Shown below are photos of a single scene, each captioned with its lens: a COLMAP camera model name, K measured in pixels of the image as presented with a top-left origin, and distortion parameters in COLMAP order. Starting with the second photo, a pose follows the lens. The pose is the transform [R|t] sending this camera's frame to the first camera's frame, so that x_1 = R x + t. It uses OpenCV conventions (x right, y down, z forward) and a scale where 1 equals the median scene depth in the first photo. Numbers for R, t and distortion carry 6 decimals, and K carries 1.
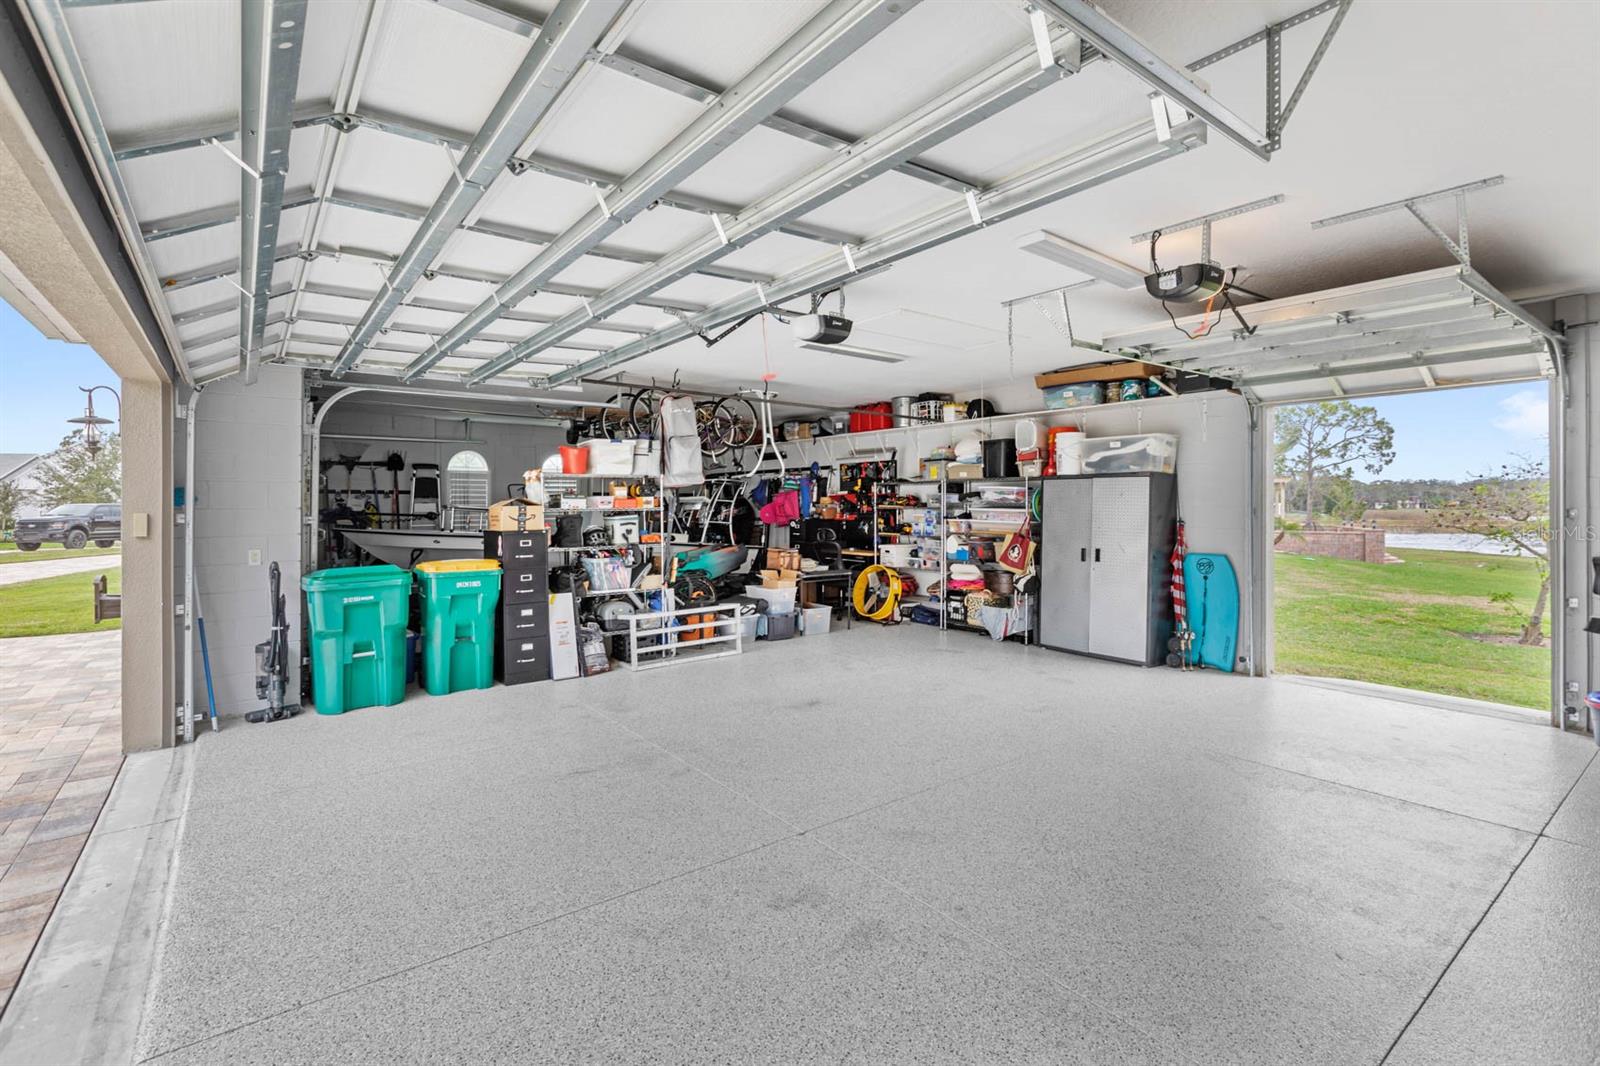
lens RADIAL K [[720.3, 0, 799.6], [0, 720.3, 541.1], [0, 0, 1]] dist [-0.000077, -0.000298]
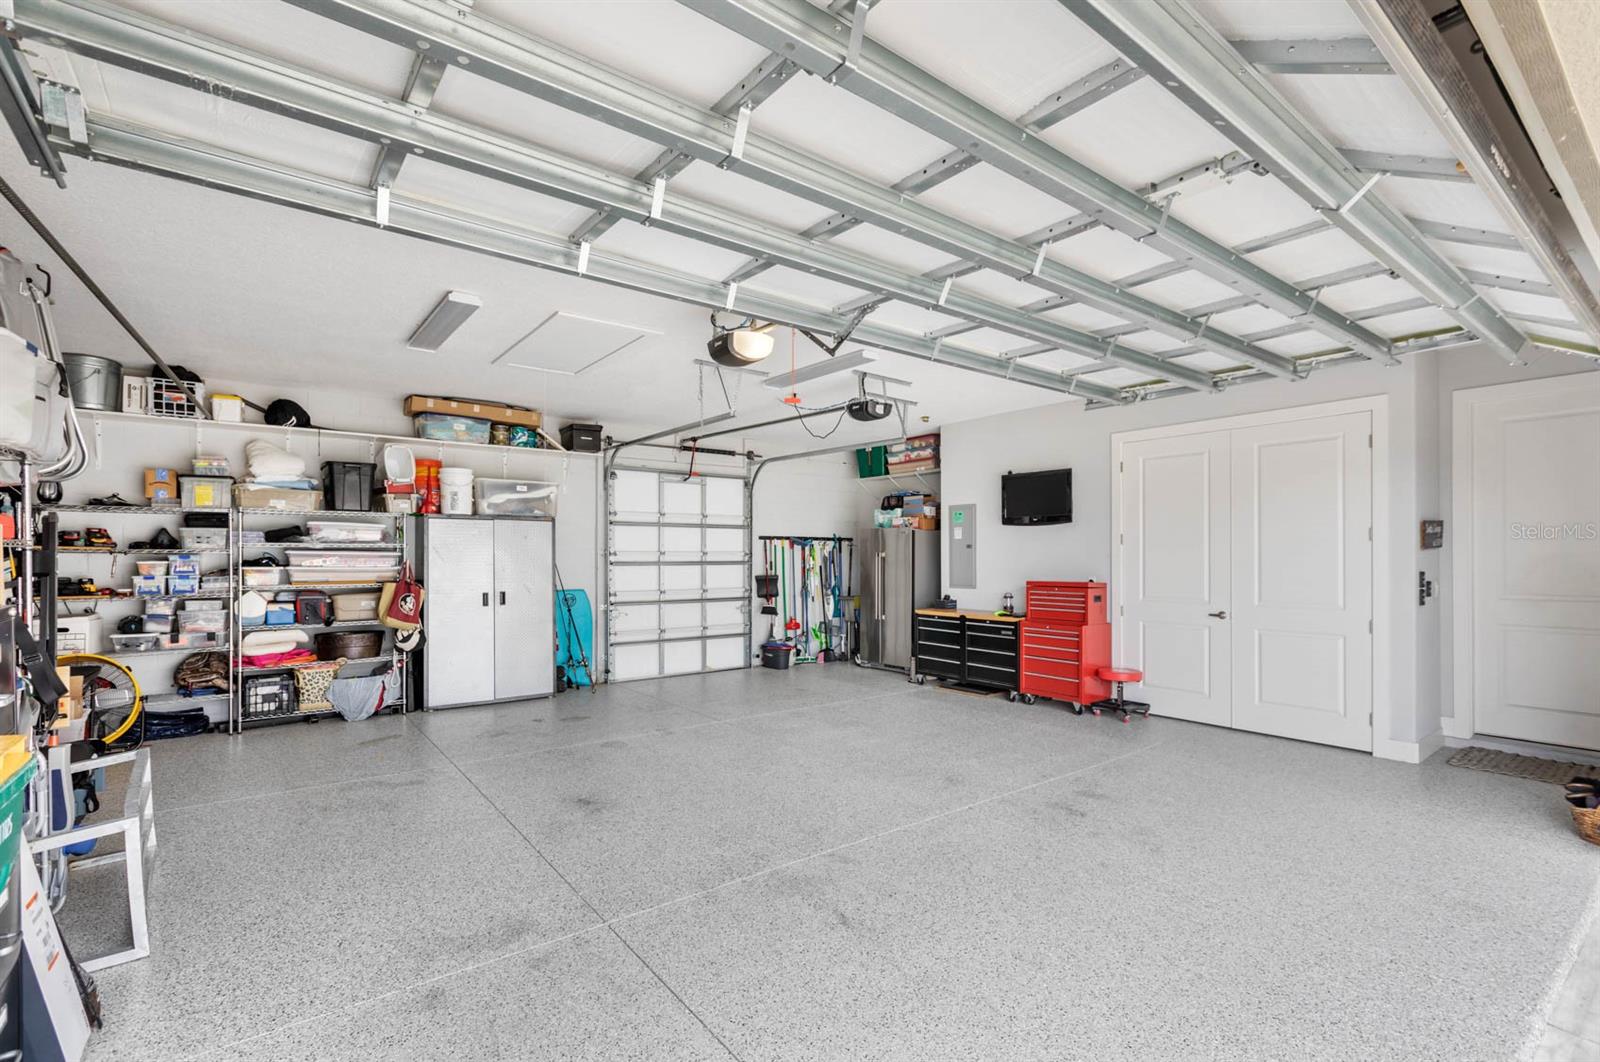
lens RADIAL K [[729.6, 0, 796.9], [0, 729.6, 553.6], [0, 0, 1]] dist [0.000750, -0.000630]
pose [[0.007293, 0.003237, 0.999968, -0.553120], [0.053673, 0.998552, -0.003624, -0.015340], [-0.998532, 0.053698, 0.007109, 0.564386]]
